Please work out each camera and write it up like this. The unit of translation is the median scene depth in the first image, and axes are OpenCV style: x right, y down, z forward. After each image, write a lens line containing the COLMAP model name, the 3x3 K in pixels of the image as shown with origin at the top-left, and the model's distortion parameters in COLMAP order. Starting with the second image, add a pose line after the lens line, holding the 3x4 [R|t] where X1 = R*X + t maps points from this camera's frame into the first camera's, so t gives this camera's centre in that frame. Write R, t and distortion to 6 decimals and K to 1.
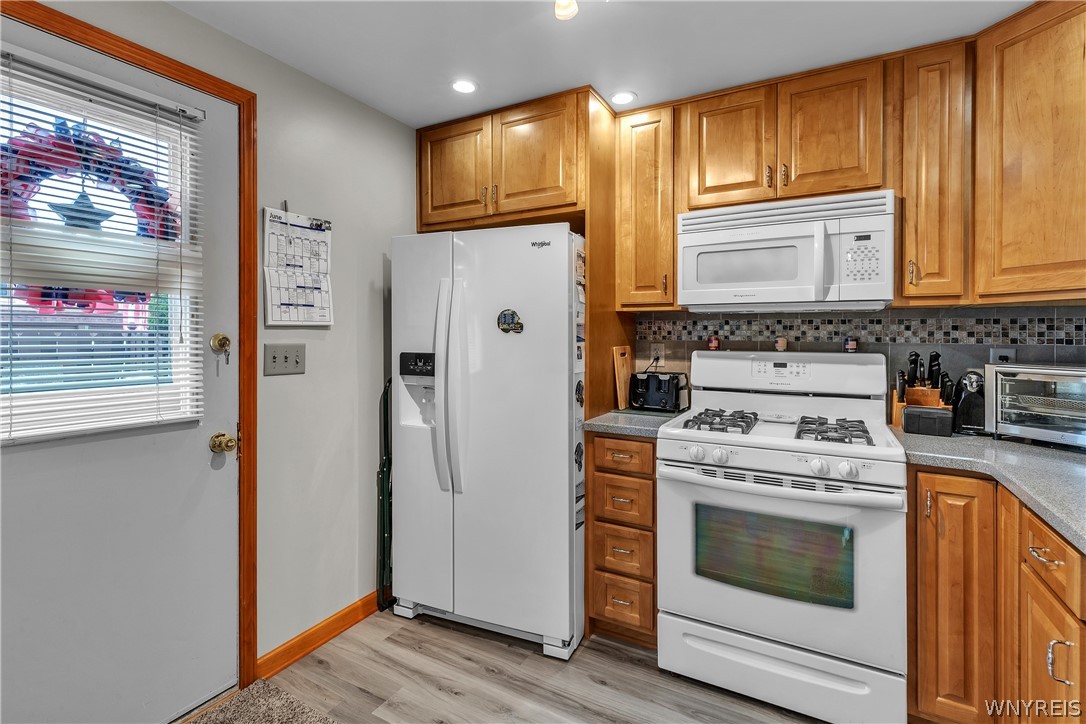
lens RADIAL K [[508.3, 0, 545.3], [0, 508.3, 336.2], [0, 0, 1]] dist [-0.000746, -0.000437]
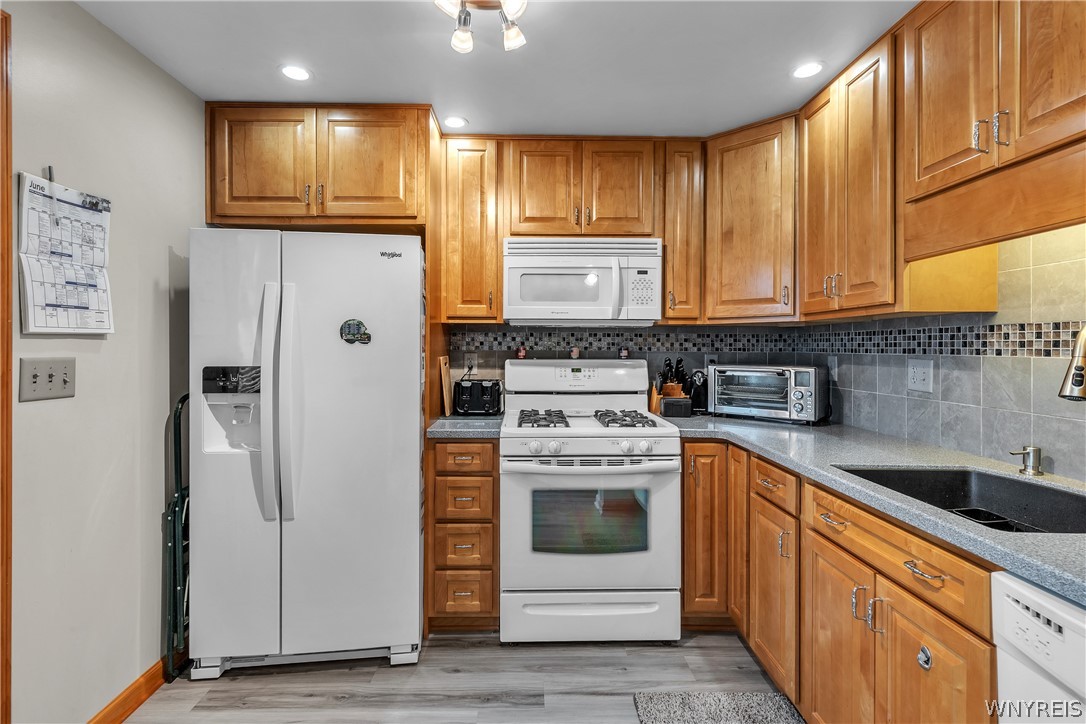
lens RADIAL K [[507.8, 0, 541.6], [0, 507.8, 348.4], [0, 0, 1]] dist [-0.000800, -0.001375]
pose [[0.862111, -0.003821, 0.506705, -0.248675], [0.001097, 0.999983, 0.005675, -0.002546], [-0.506718, -0.004336, 0.862101, -0.008406]]
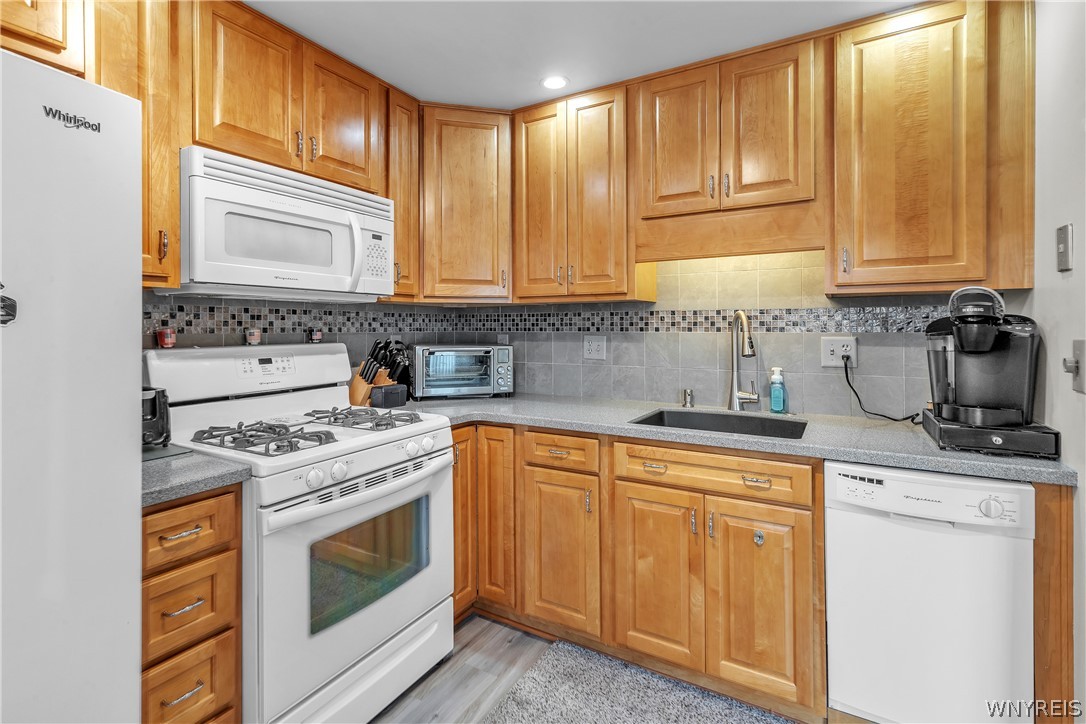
lens RADIAL K [[504.8, 0, 542.5], [0, 504.8, 326.9], [0, 0, 1]] dist [-0.000208, -0.000191]
pose [[0.018243, -0.006498, 0.999812, -0.415378], [0.002968, 0.999975, 0.006445, -0.005309], [-0.999829, 0.002850, 0.018261, 0.567250]]
